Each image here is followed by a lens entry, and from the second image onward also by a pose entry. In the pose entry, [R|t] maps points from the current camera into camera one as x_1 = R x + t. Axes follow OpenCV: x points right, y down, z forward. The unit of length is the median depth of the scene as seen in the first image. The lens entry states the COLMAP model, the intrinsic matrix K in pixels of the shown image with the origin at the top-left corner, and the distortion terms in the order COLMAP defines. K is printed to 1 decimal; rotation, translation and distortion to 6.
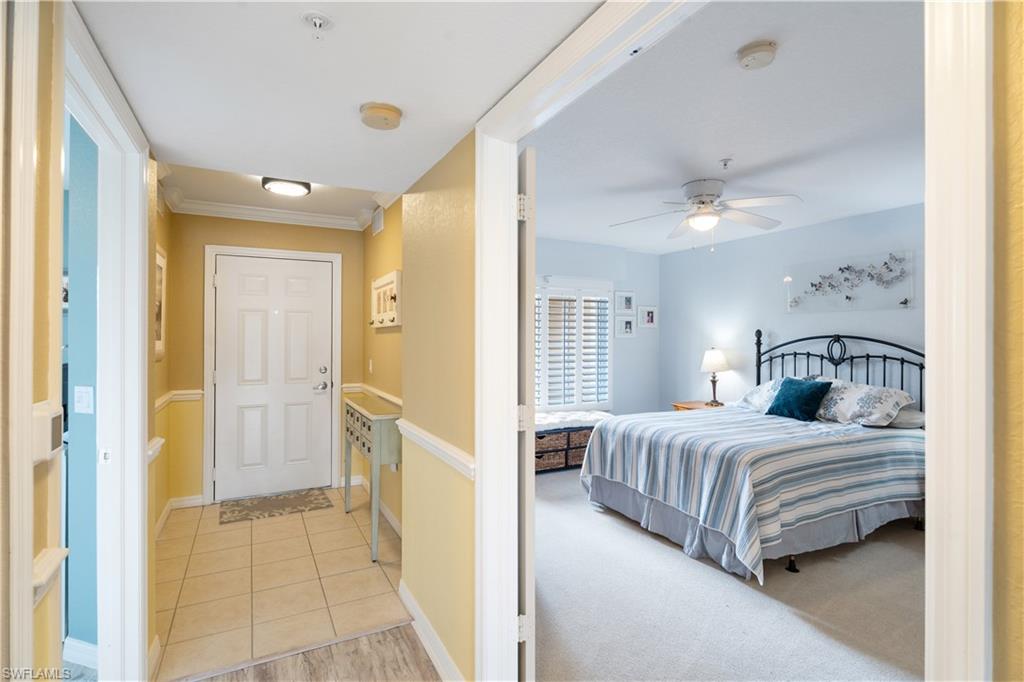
lens RADIAL K [[497.4, 0, 510.6], [0, 497.4, 336.0], [0, 0, 1]] dist [-0.001839, 0.000131]
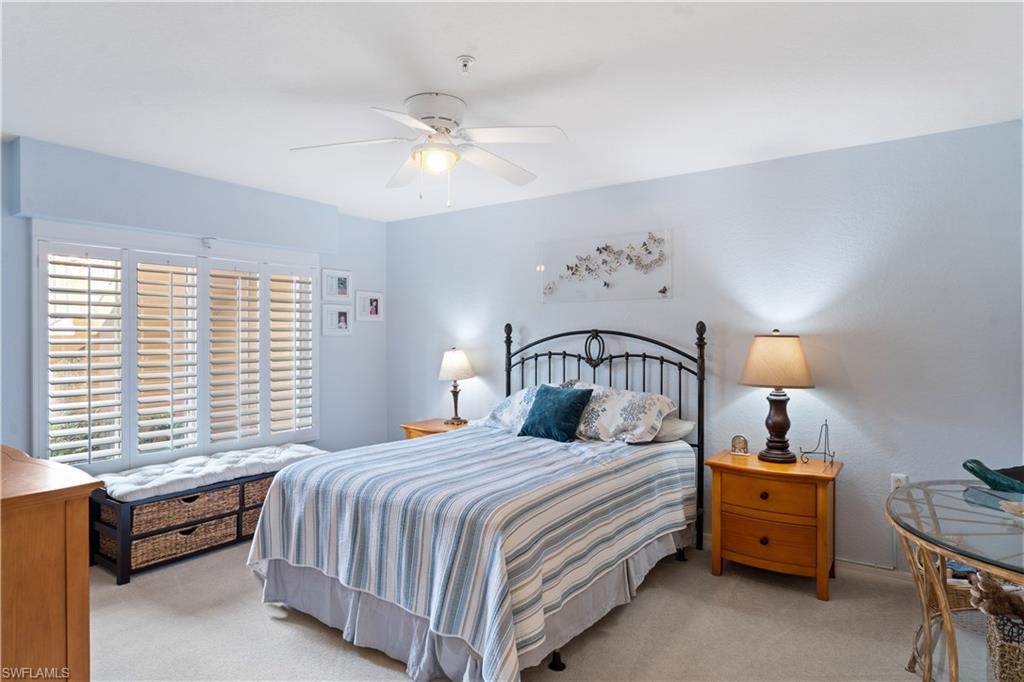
lens RADIAL K [[598.7, 0, 512.0], [0, 598.7, 341.0], [0, 0, 1]] dist [-0.001333, -0.000045]
pose [[0.889215, -0.009930, 0.457381, 0.091383], [0.004839, 0.999913, 0.012300, 0.003610], [-0.457463, -0.008724, 0.889186, 0.198603]]
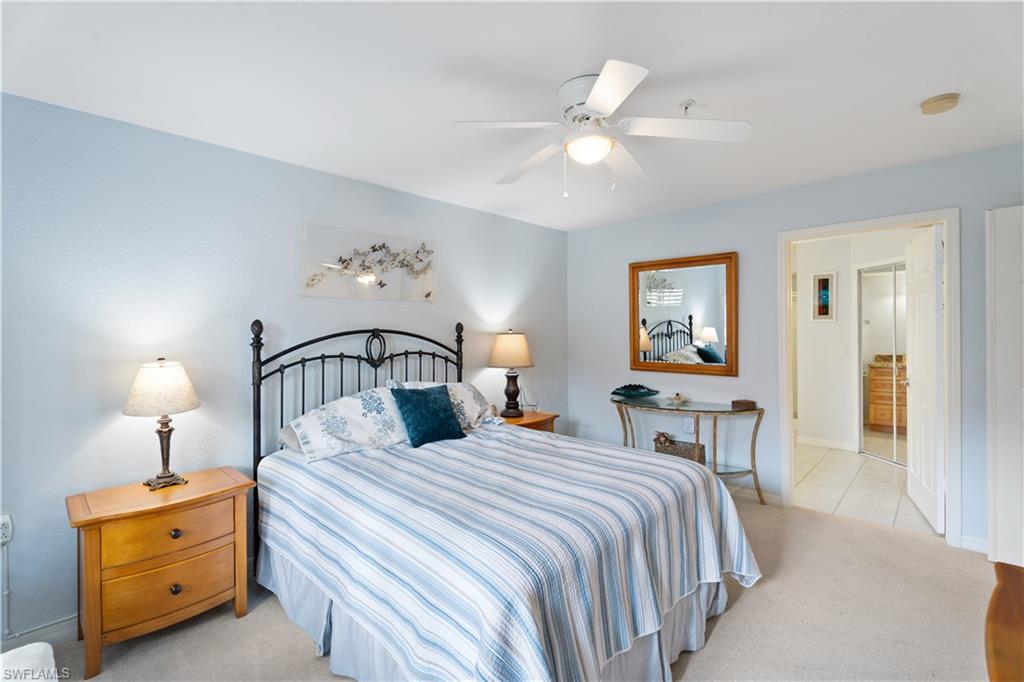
lens RADIAL K [[469.7, 0, 508.5], [0, 469.7, 340.9], [0, 0, 1]] dist [0.000418, -0.000092]
pose [[-0.347377, -0.016240, 0.937585, -0.125008], [0.009698, 0.999734, 0.020910, 0.003330], [-0.937675, 0.016356, -0.347127, 1.103982]]
